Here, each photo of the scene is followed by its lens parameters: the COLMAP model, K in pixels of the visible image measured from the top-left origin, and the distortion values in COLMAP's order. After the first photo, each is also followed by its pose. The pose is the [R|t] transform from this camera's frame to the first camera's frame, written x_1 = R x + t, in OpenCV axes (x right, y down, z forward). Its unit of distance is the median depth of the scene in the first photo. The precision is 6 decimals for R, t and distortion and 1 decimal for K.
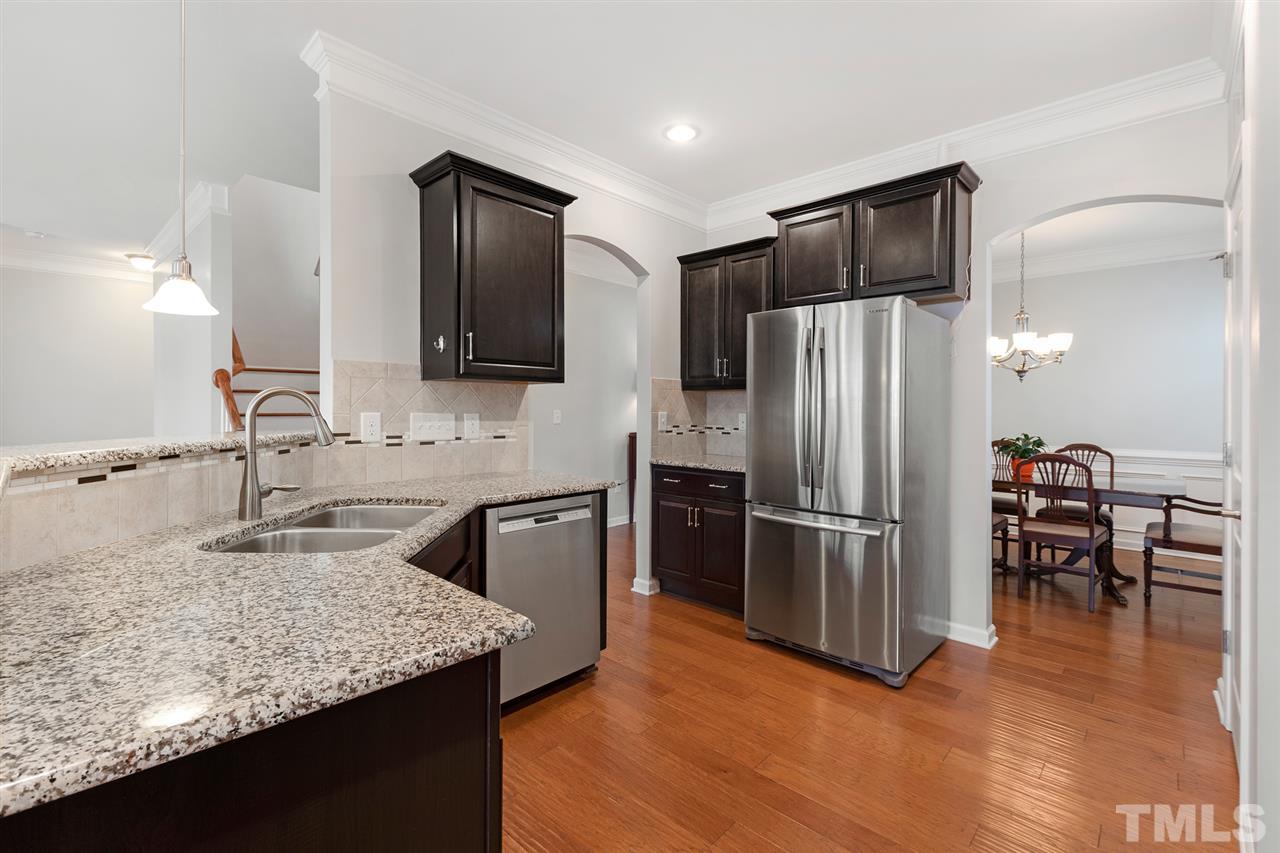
lens RADIAL K [[561.7, 0, 638.1], [0, 561.7, 407.4], [0, 0, 1]] dist [0.003546, 0.000453]
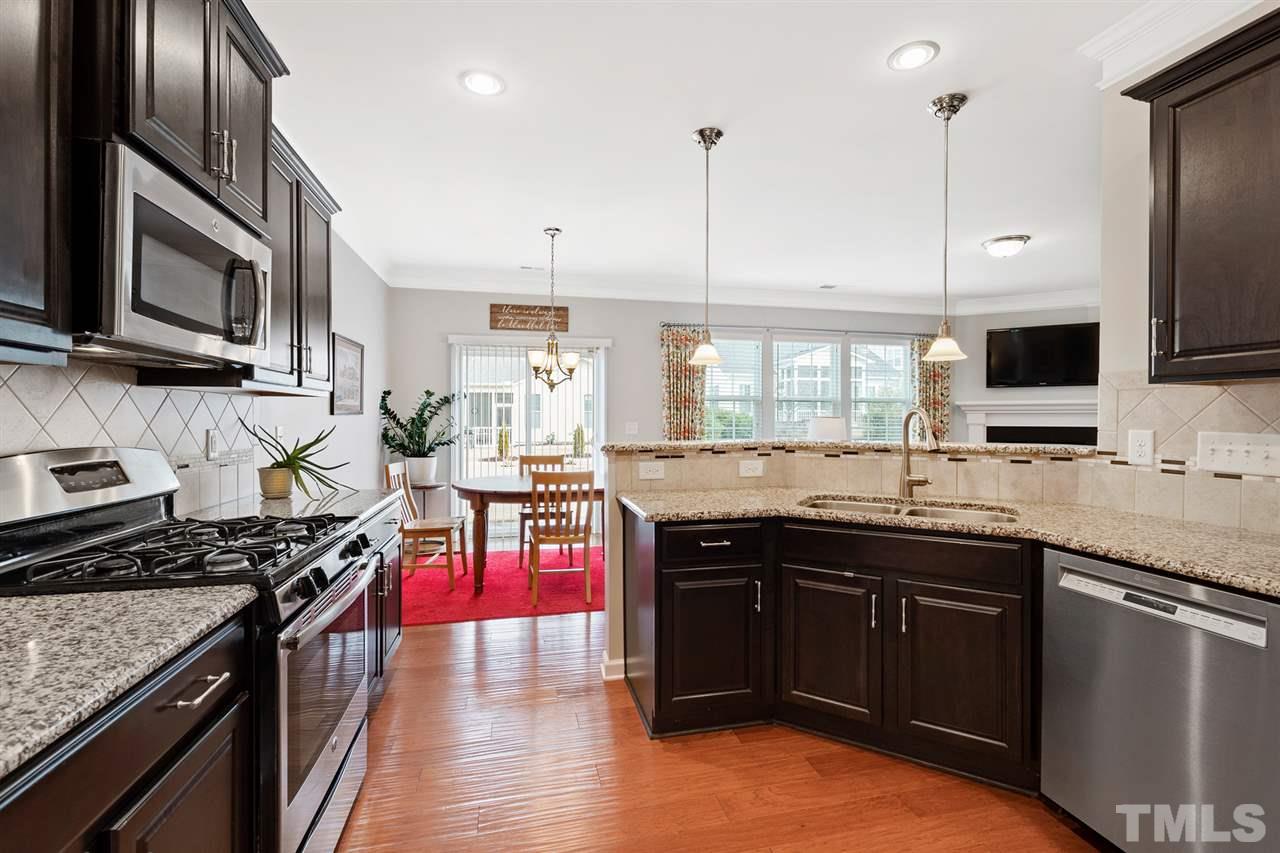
lens RADIAL K [[561.7, 0, 642.7], [0, 561.7, 421.8], [0, 0, 1]] dist [0.003546, 0.000453]
pose [[-0.552417, -0.004102, -0.833558, 0.665539], [-0.006699, 0.999977, -0.000481, 0.002386], [0.833541, 0.005319, -0.552432, 0.868408]]
